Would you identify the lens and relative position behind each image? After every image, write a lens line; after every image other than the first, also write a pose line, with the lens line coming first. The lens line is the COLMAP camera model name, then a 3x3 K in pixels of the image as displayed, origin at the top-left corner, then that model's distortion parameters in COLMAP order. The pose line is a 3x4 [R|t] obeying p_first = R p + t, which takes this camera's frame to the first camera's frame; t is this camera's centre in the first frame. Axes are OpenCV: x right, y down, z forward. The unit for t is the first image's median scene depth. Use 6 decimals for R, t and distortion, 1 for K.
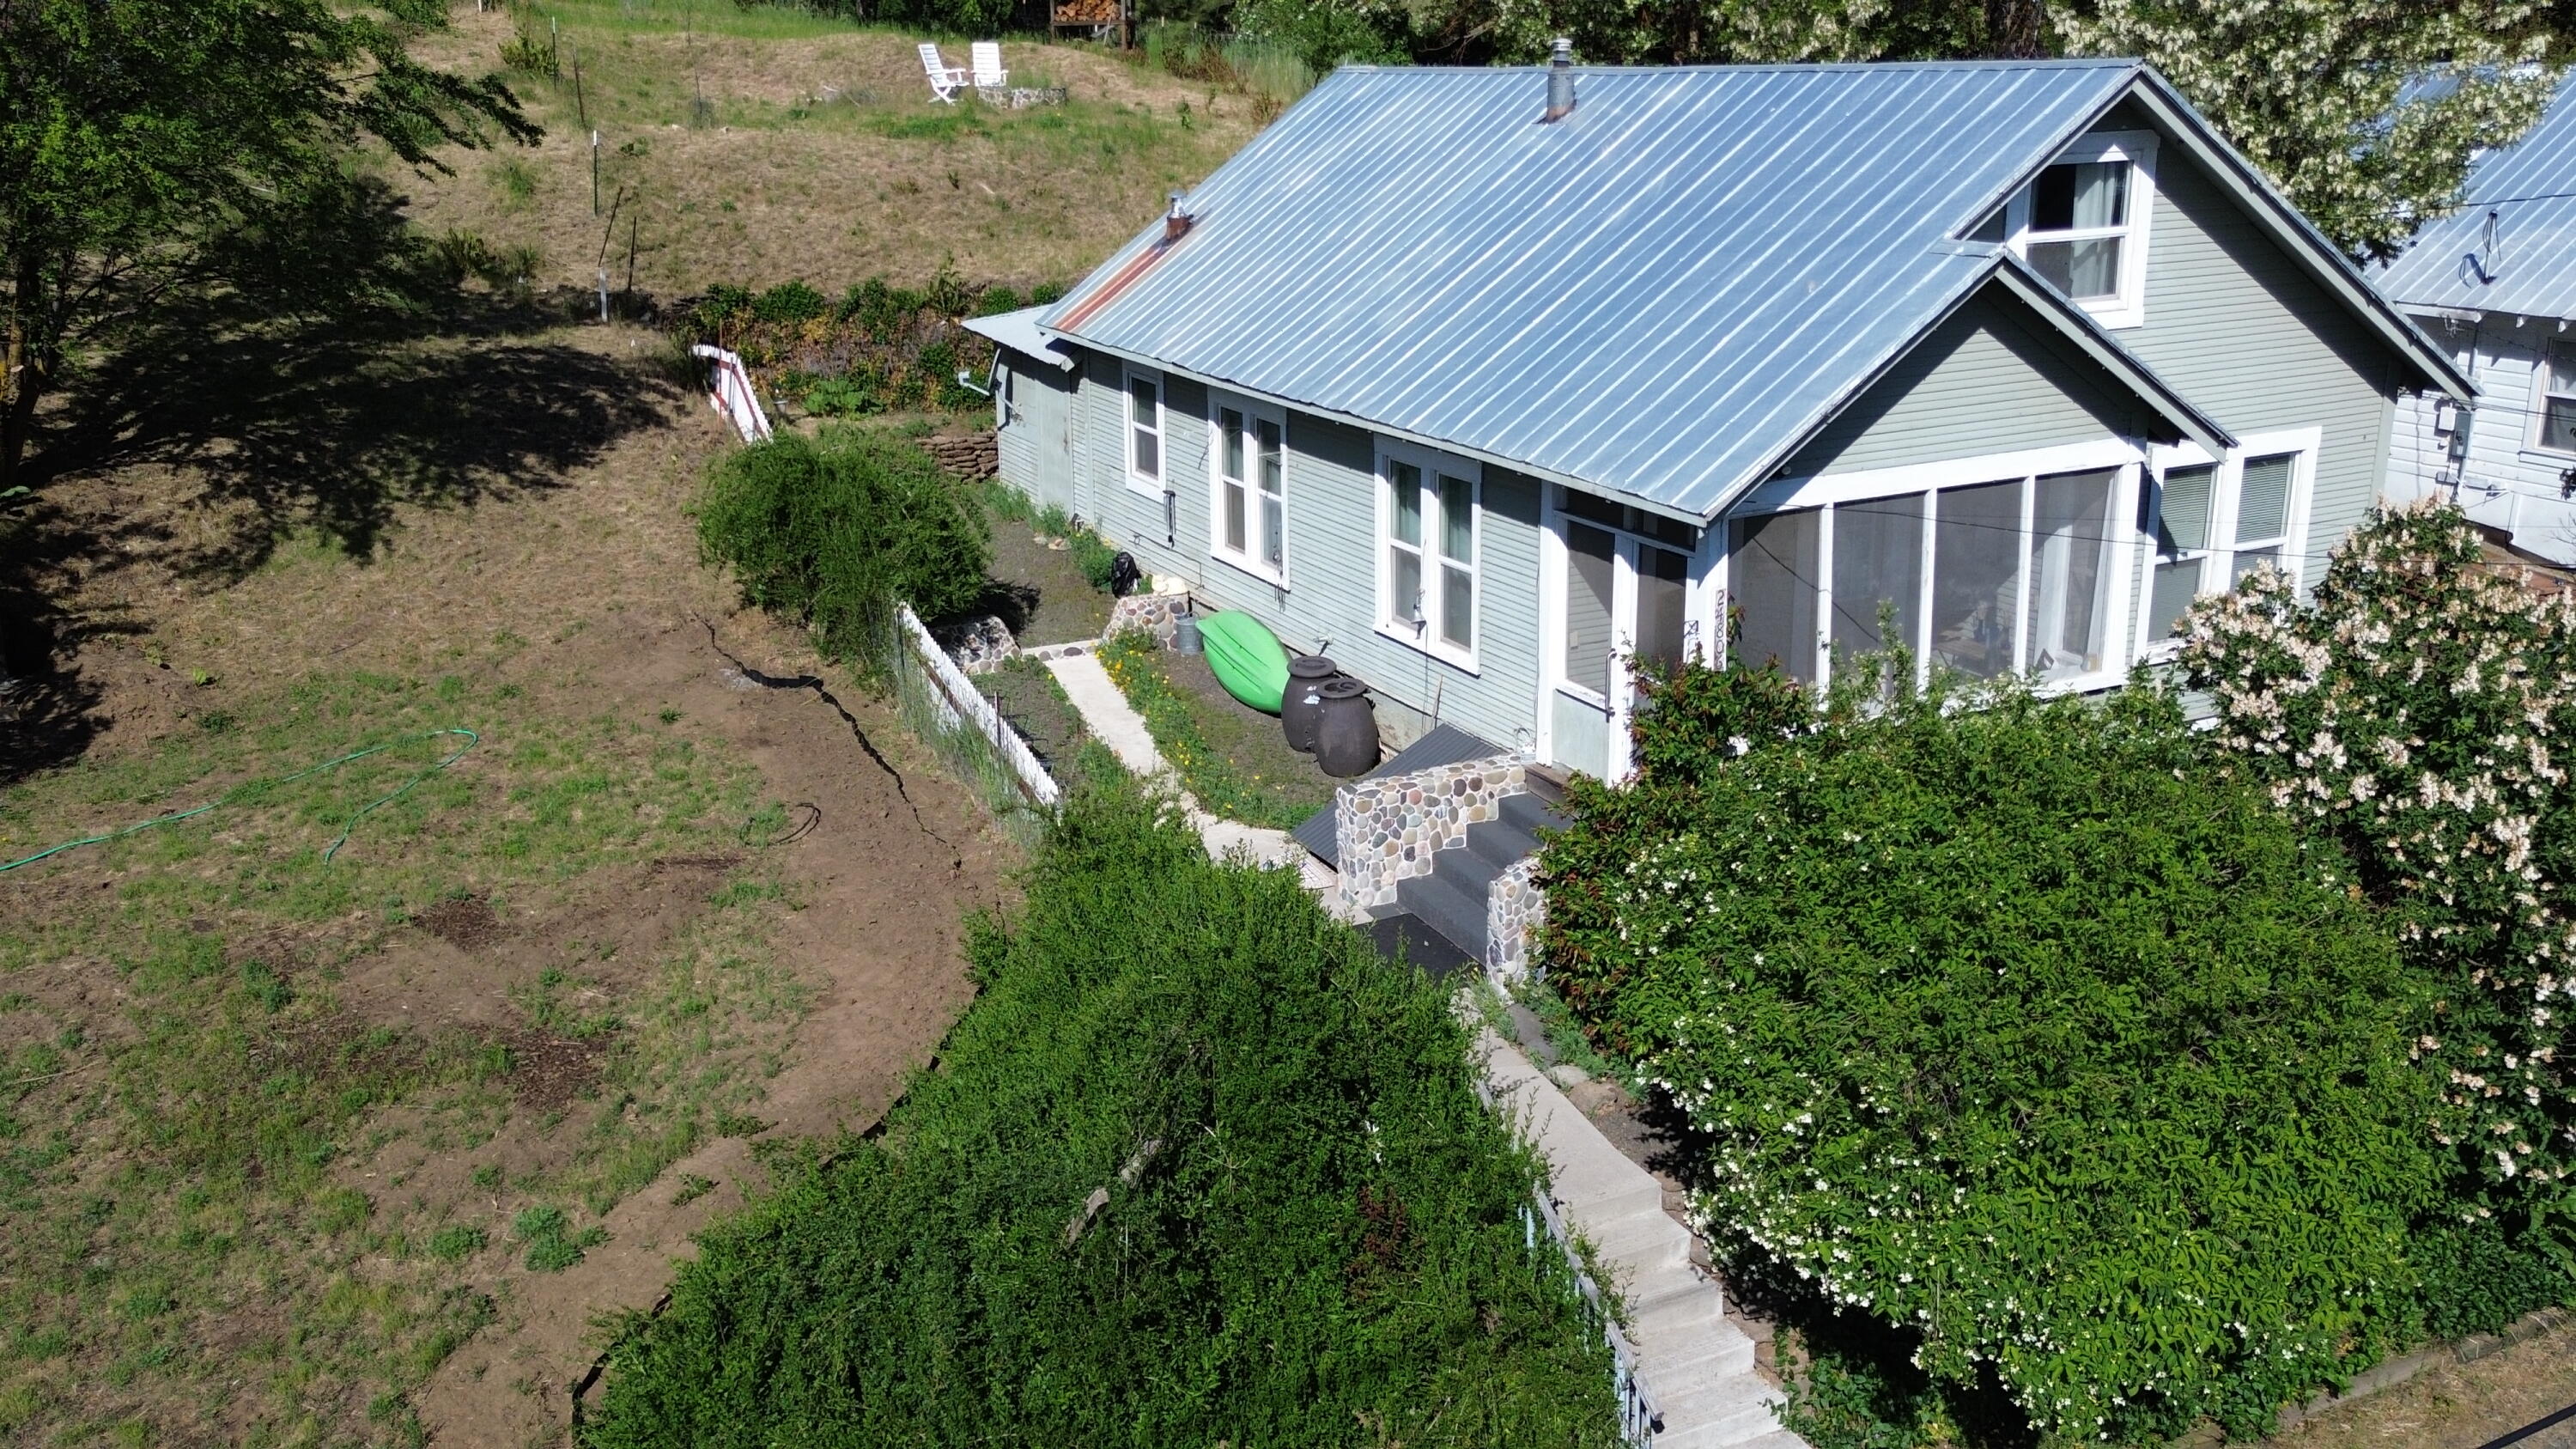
lens RADIAL K [[2191.7, 0, 1288.0], [0, 2191.7, 724.5], [0, 0, 1]] dist [0.168039, -0.411886]
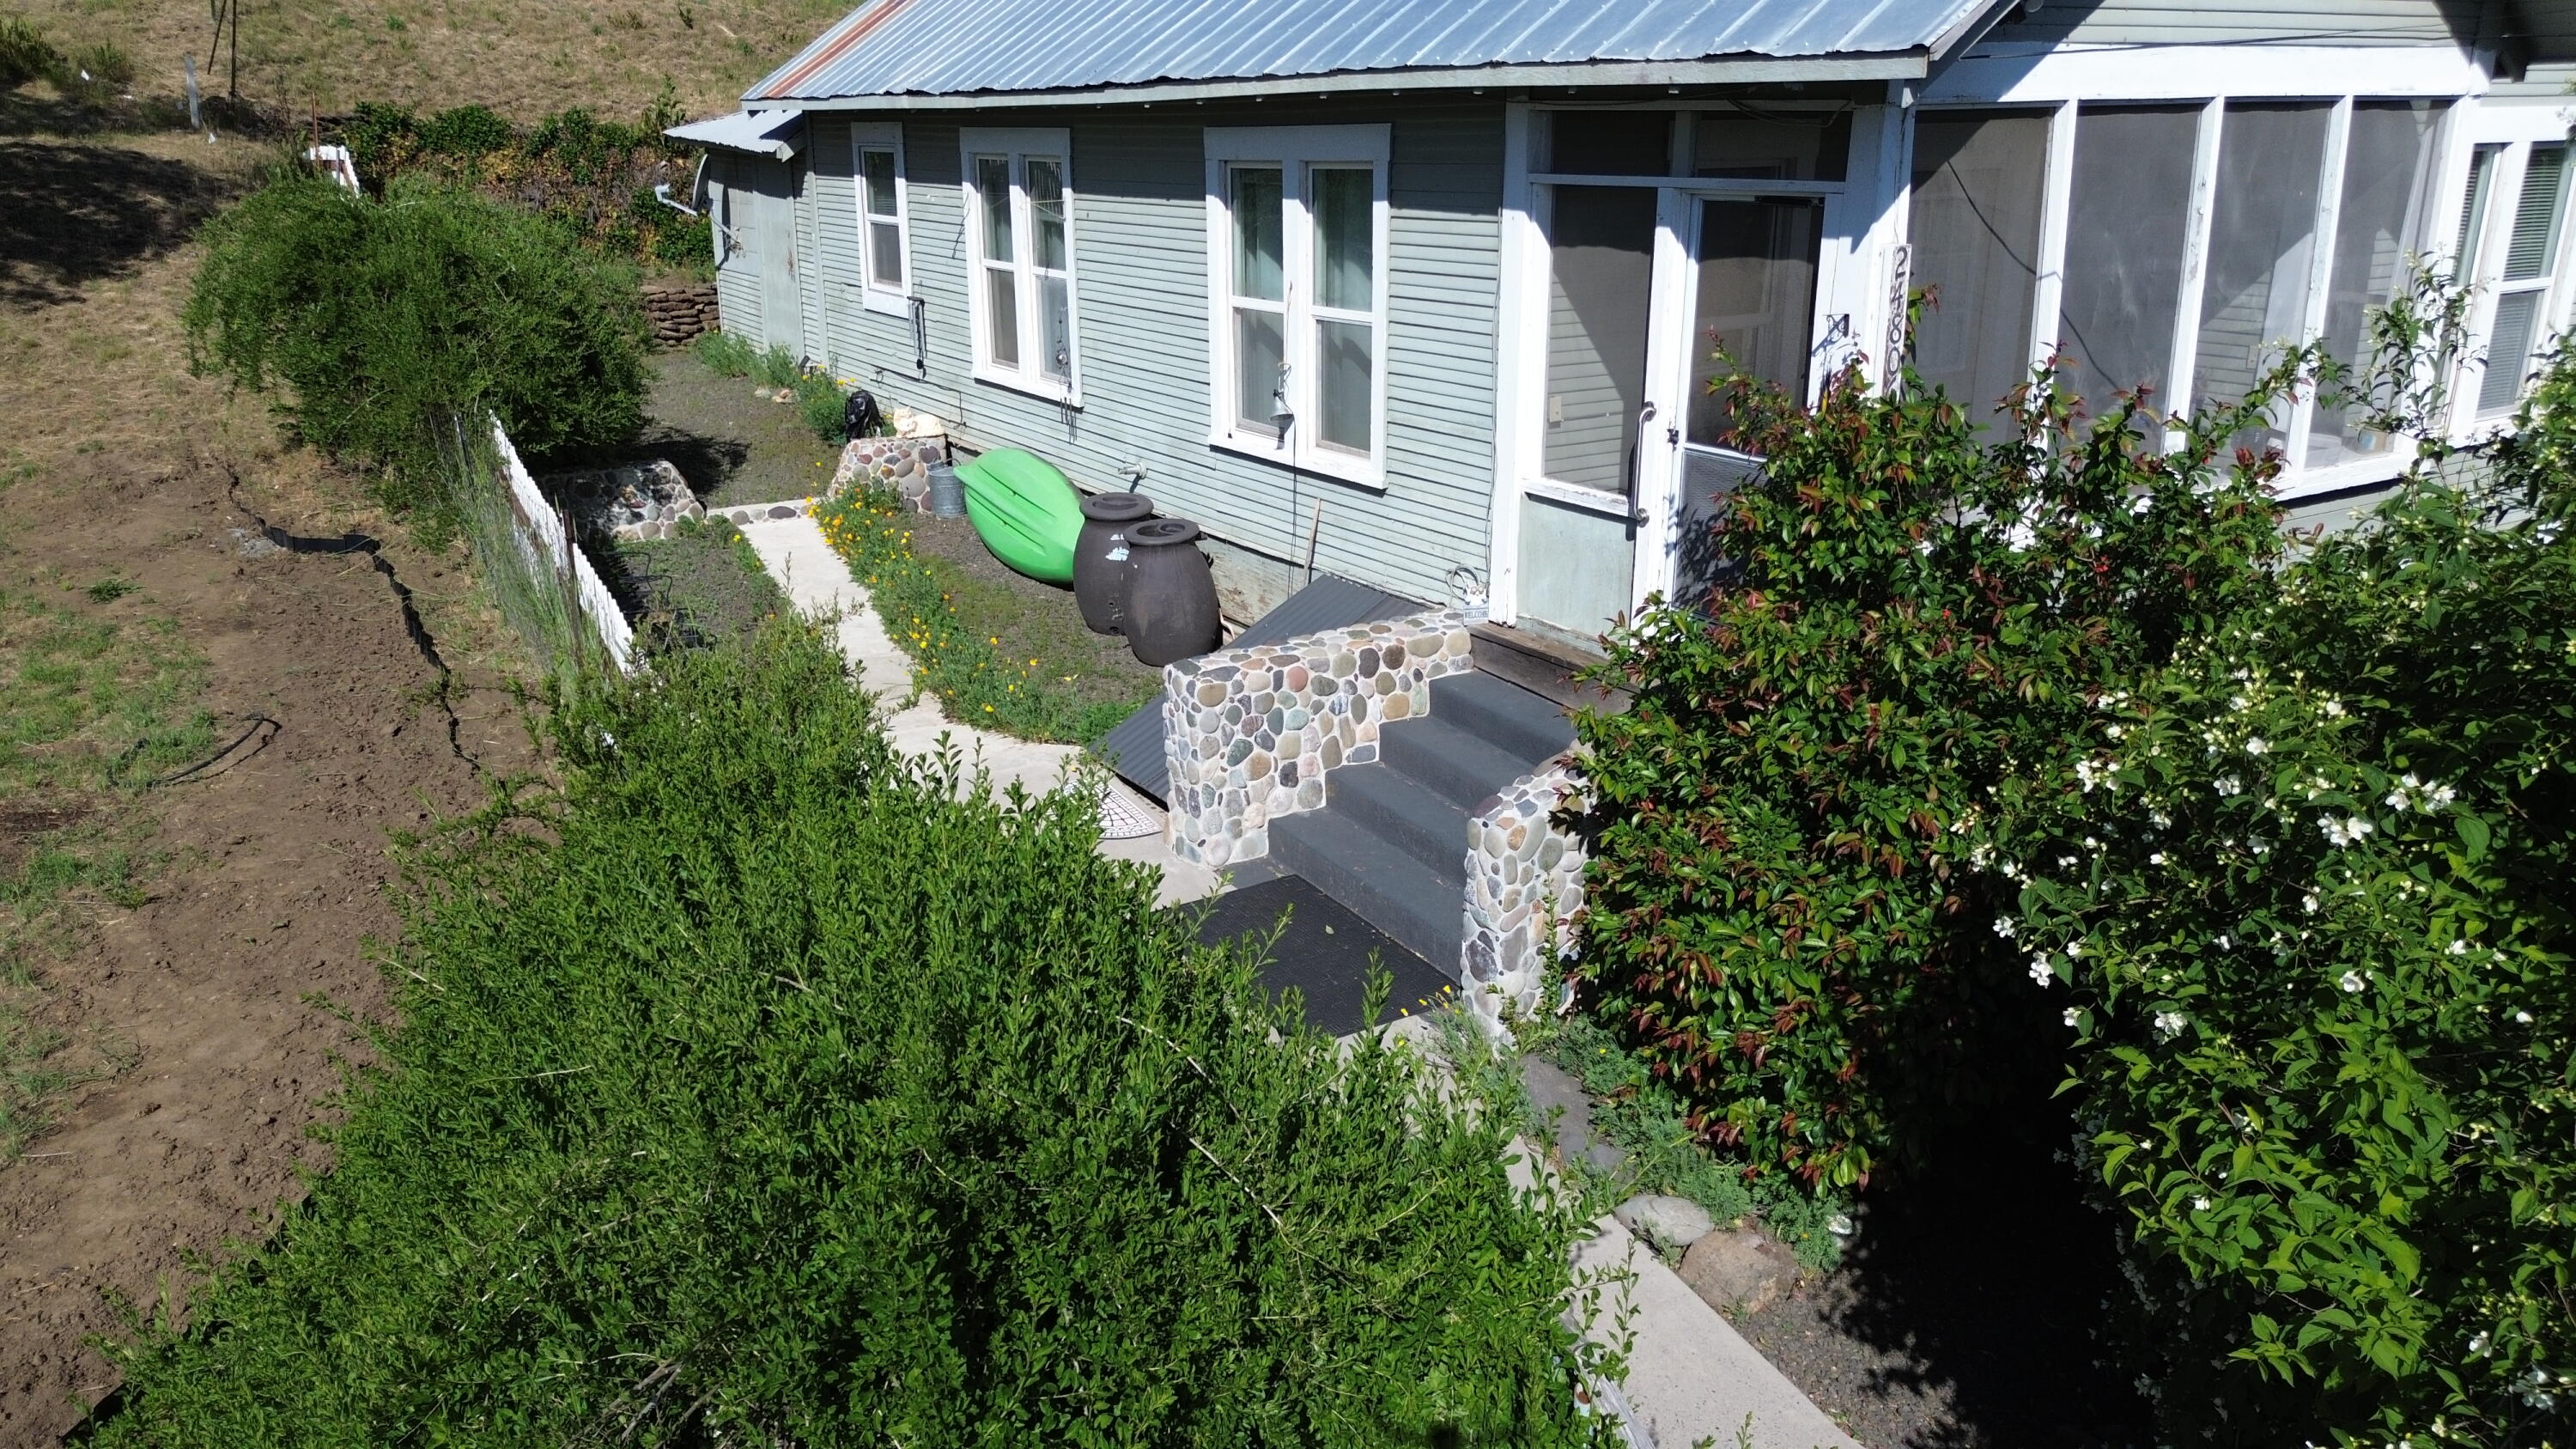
lens RADIAL K [[1813.8, 0, 1288.0], [0, 1813.8, 724.5], [0, 0, 1]] dist [0.087827, -0.105114]
pose [[0.994378, -0.020196, 0.103949, 0.004136], [0.017897, 0.999575, 0.022997, 0.031269], [-0.104370, -0.021008, 0.994317, 0.471221]]
